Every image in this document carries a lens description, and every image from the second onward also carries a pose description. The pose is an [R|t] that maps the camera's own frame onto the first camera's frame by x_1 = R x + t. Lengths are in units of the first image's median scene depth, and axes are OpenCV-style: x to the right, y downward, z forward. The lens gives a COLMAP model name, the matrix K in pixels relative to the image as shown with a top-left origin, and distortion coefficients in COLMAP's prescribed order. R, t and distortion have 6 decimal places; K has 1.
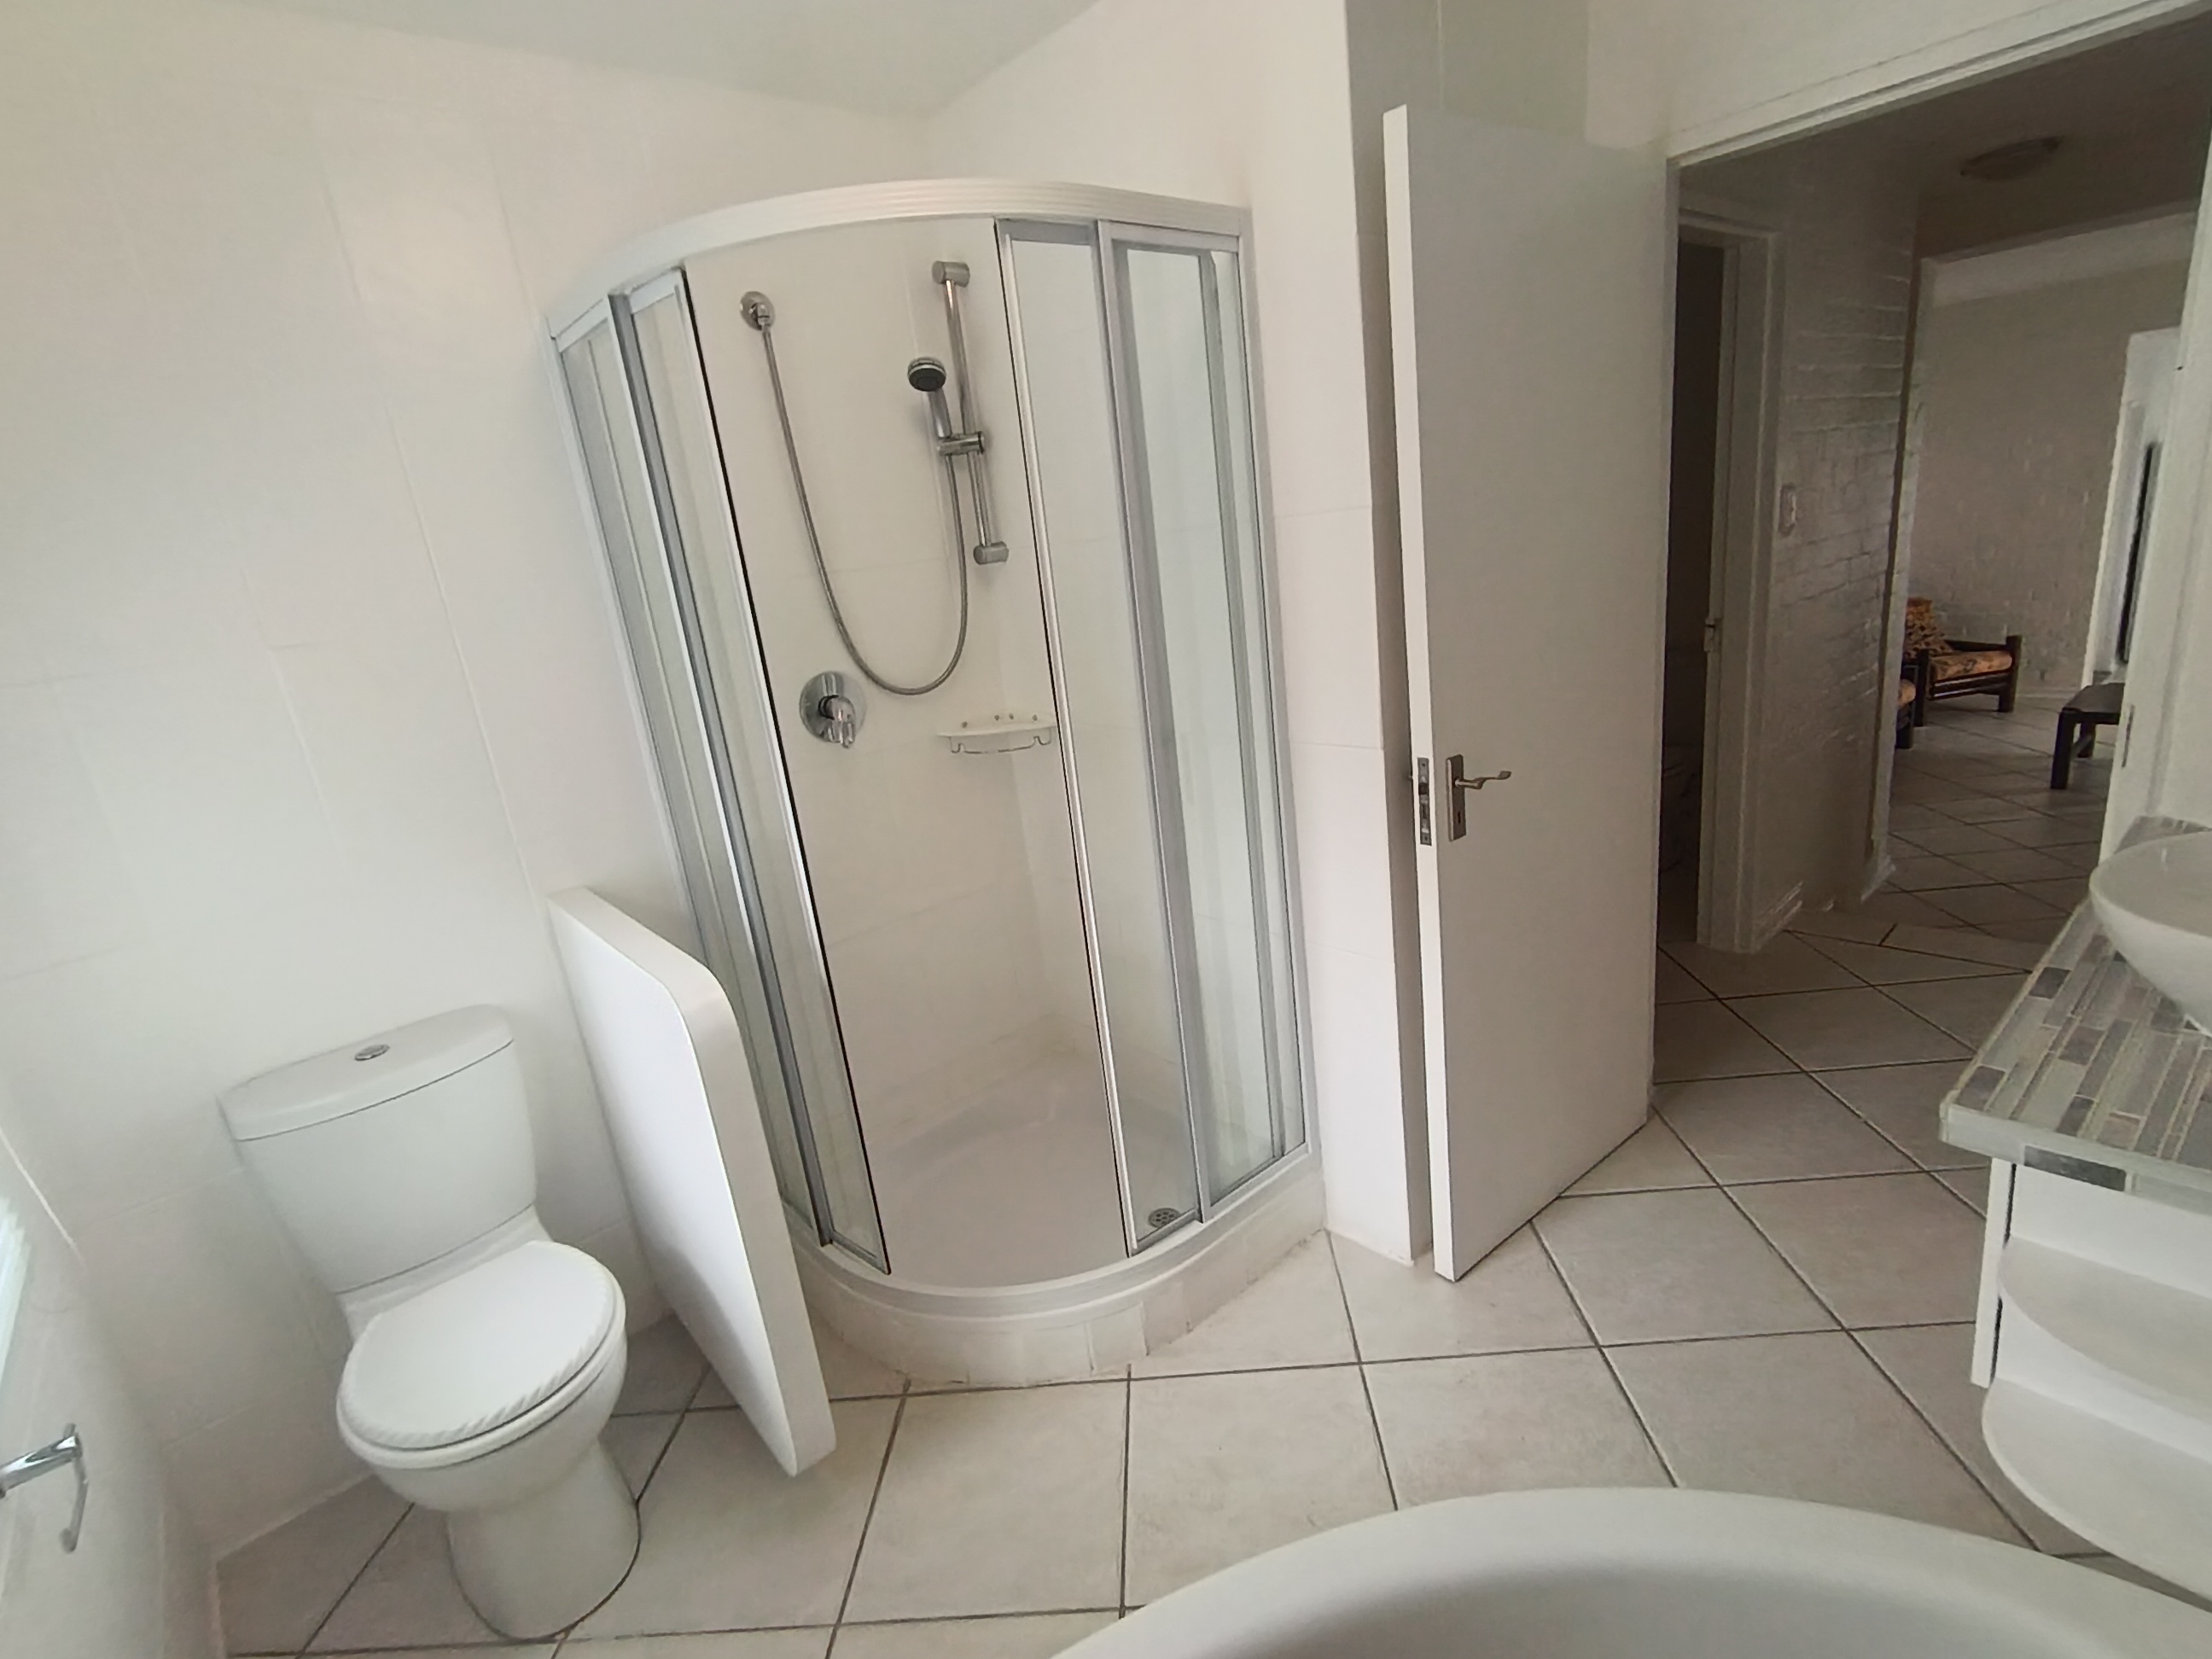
lens RADIAL K [[1044.5, 0, 1106.0], [0, 1044.5, 829.5], [0, 0, 1]] dist [-0.001799, -0.000484]
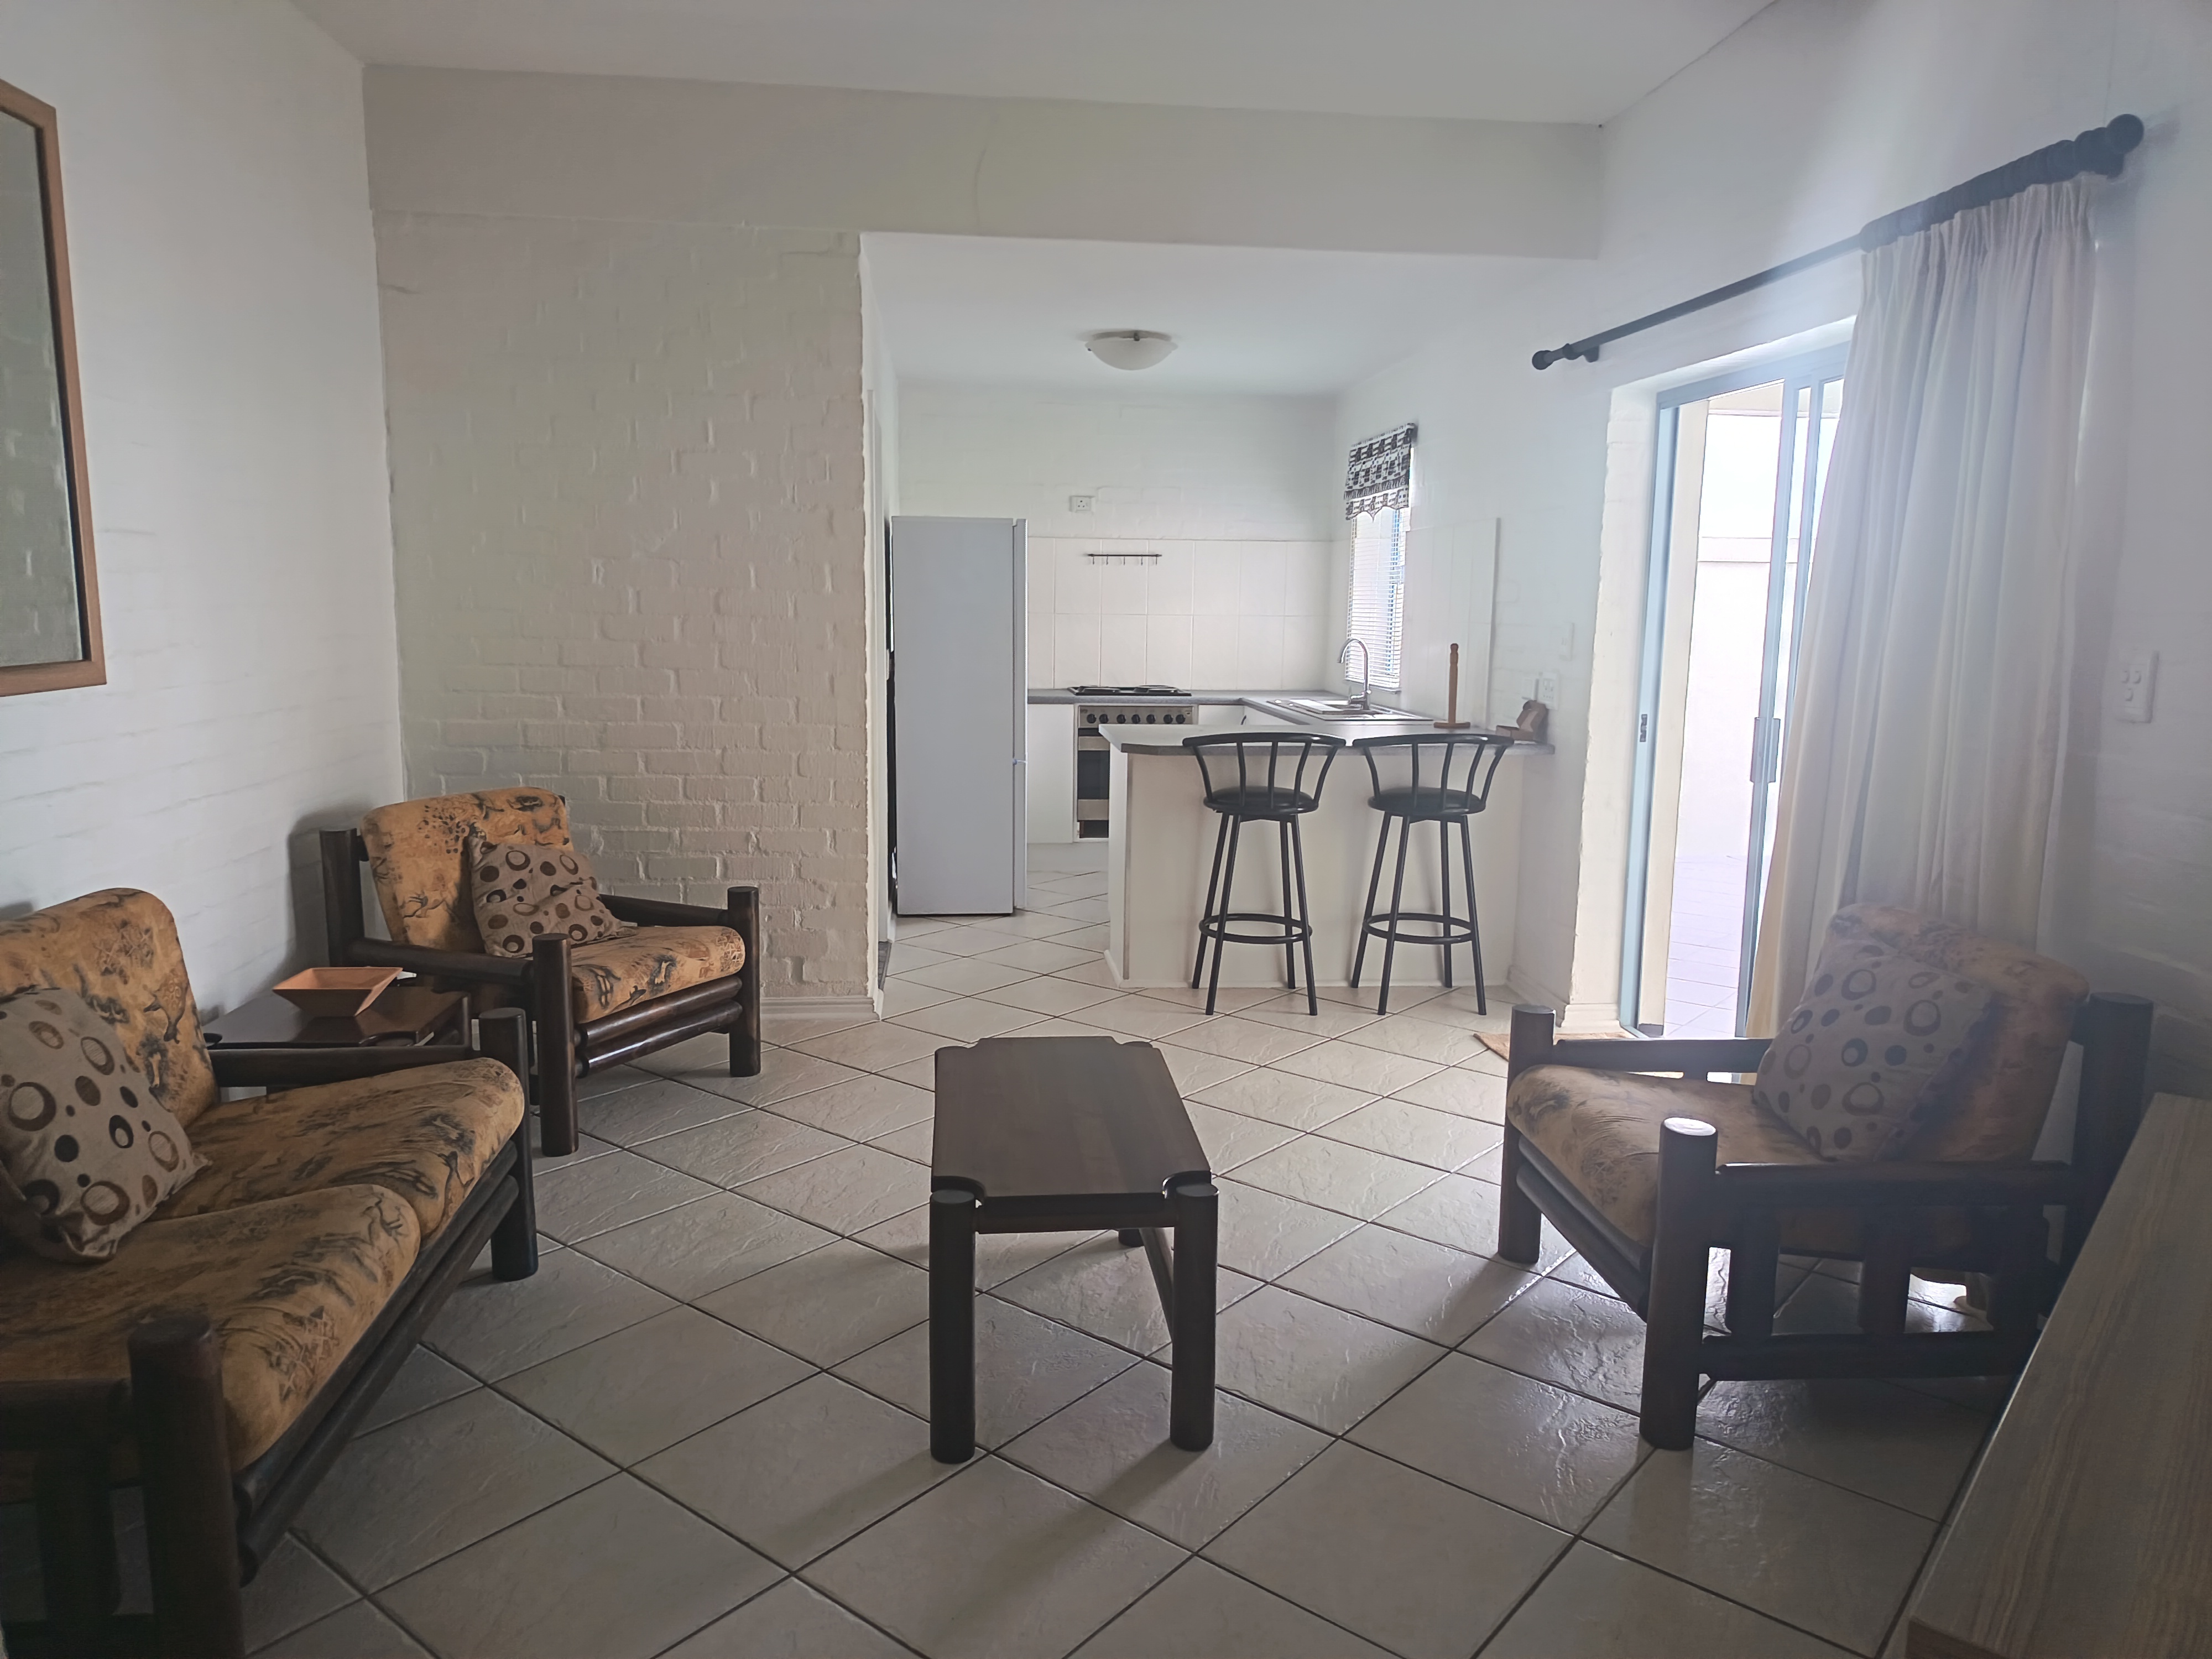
lens RADIAL K [[1550.5, 0, 1106.0], [0, 1550.5, 829.5], [0, 0, 1]] dist [0.042997, 0.000236]
pose [[0.569818, 0.002096, 0.821769, 0.453283], [0.143295, 0.984423, -0.101873, -0.125777], [-0.809181, 0.175804, 0.560641, 0.540767]]
